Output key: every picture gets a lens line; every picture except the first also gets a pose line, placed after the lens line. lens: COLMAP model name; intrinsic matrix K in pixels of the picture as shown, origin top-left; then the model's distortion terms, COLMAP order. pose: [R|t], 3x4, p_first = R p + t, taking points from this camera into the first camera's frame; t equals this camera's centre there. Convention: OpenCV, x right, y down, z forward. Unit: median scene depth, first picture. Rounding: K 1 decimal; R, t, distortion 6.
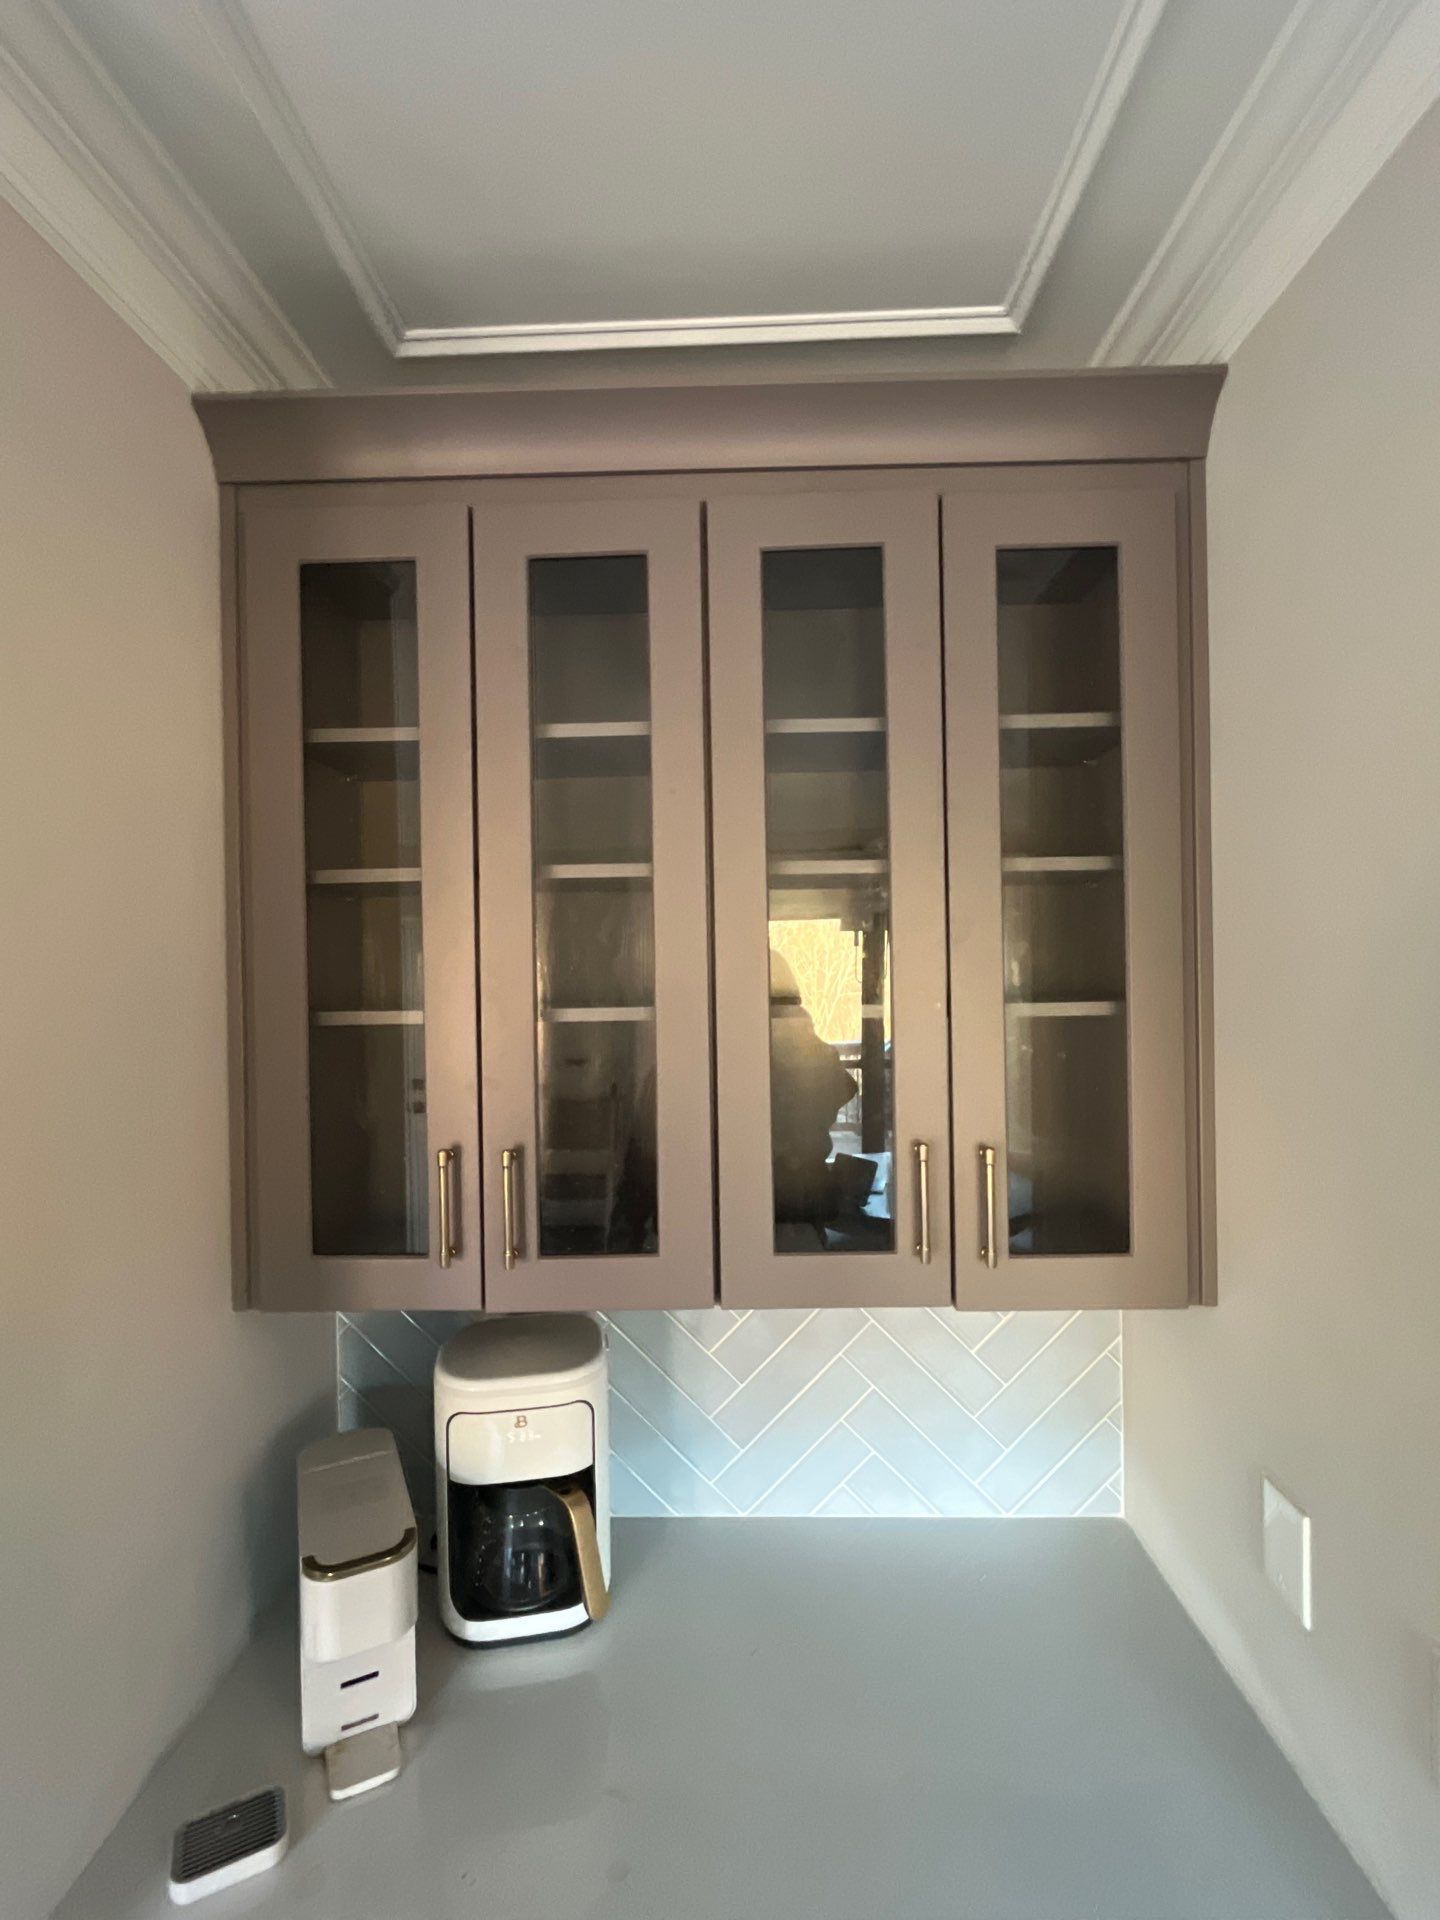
lens RADIAL K [[860.6, 0, 720.0], [0, 860.6, 964.6], [0, 0, 1]] dist [0.001153, 0.001867]
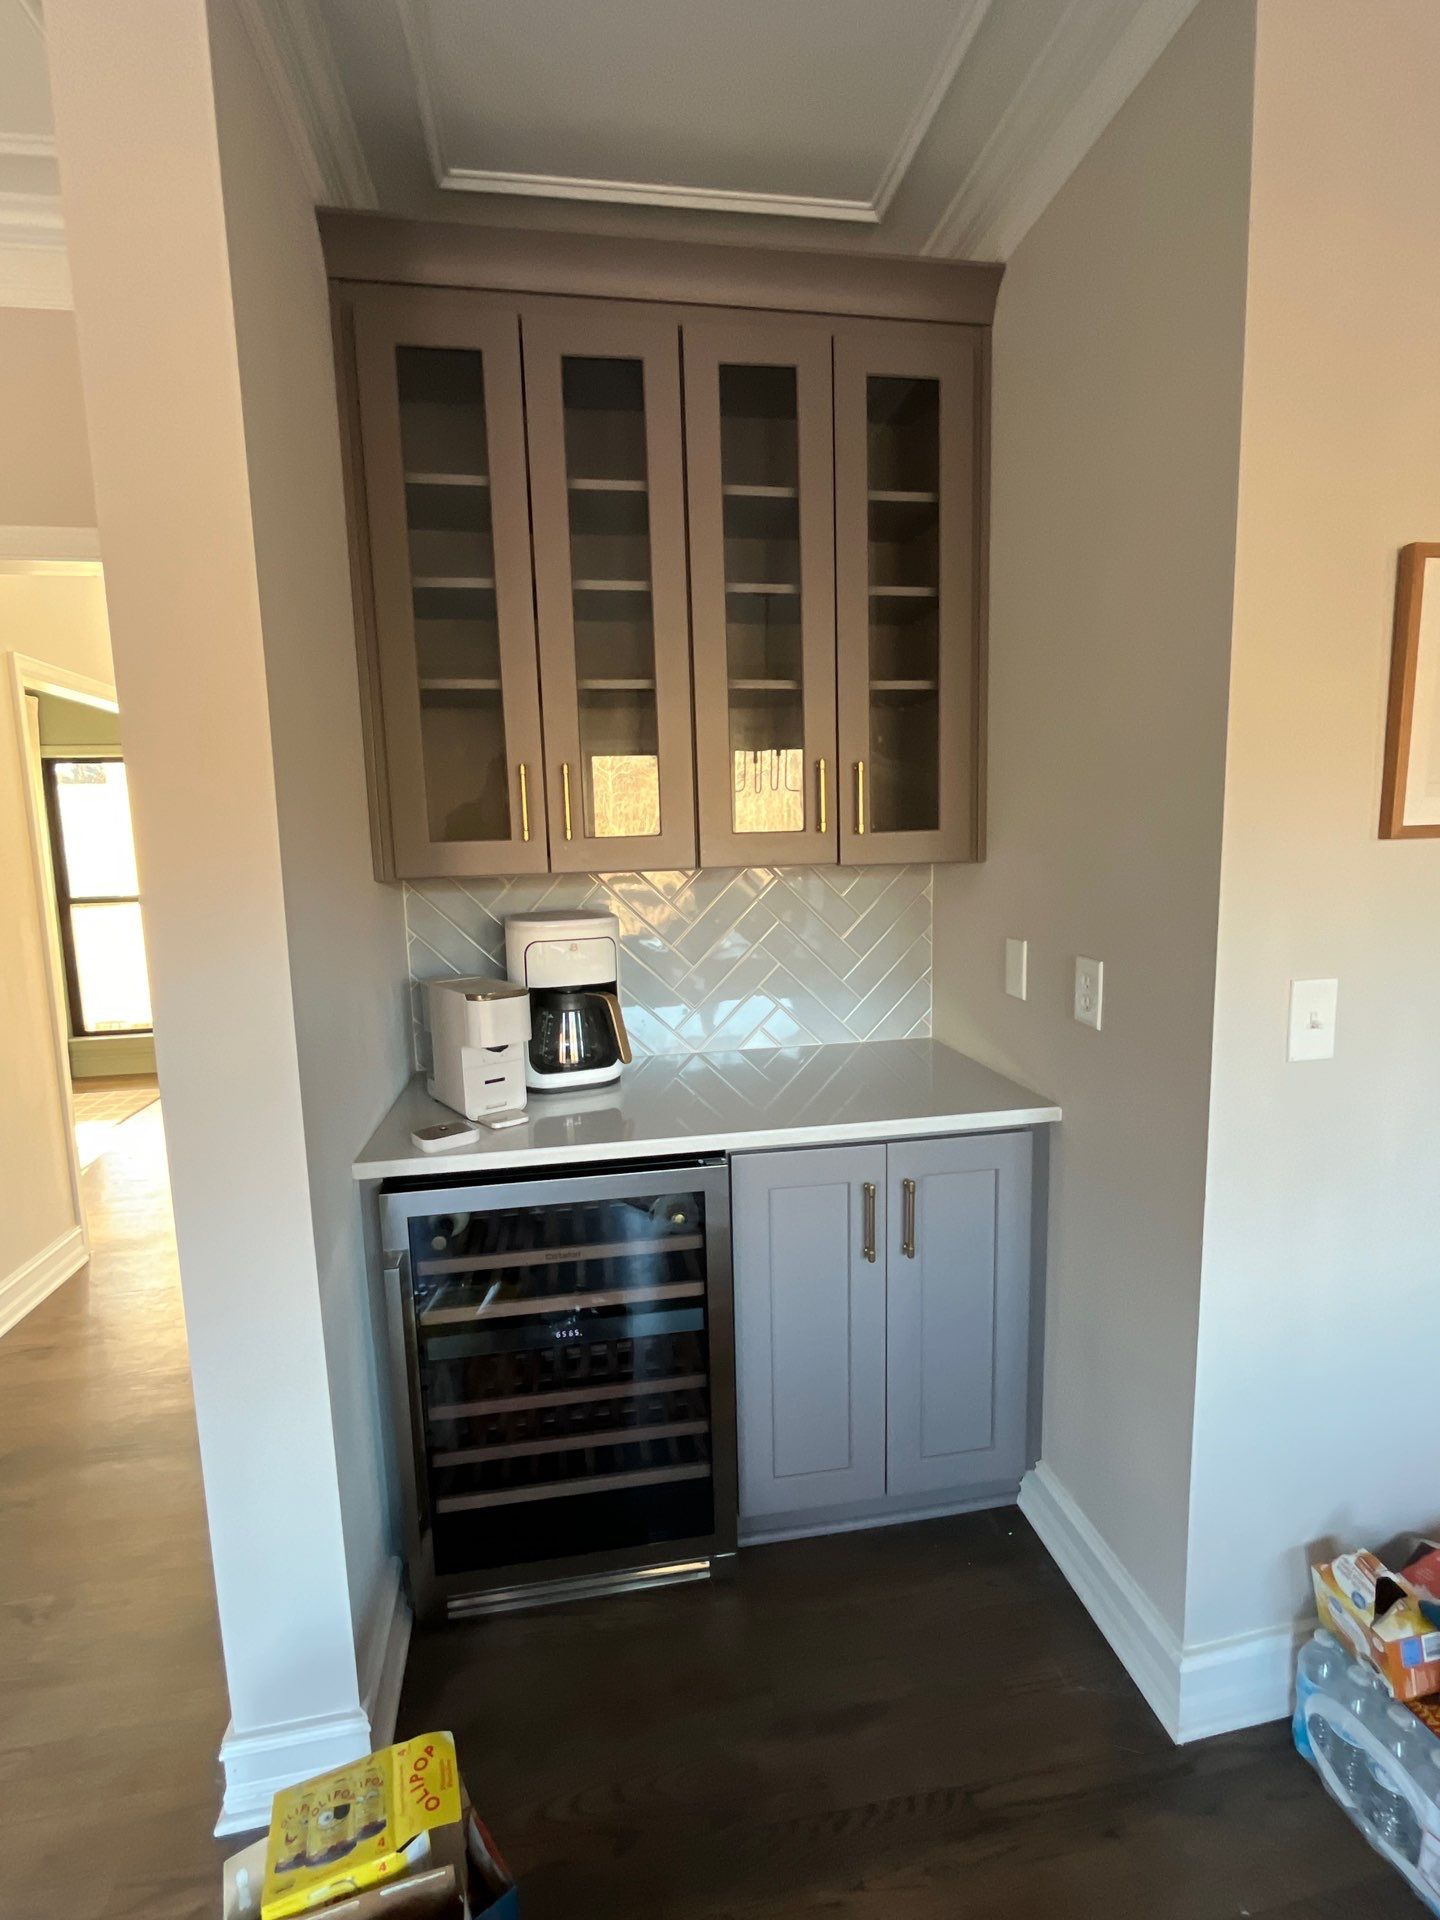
lens RADIAL K [[860.6, 0, 712.9], [0, 860.6, 955.6], [0, 0, 1]] dist [0.001153, 0.001867]
pose [[0.983549, -0.034903, 0.177237, -0.262480], [0.013705, 0.992746, 0.119450, 0.363994], [-0.180121, -0.115056, 0.976892, -0.586070]]
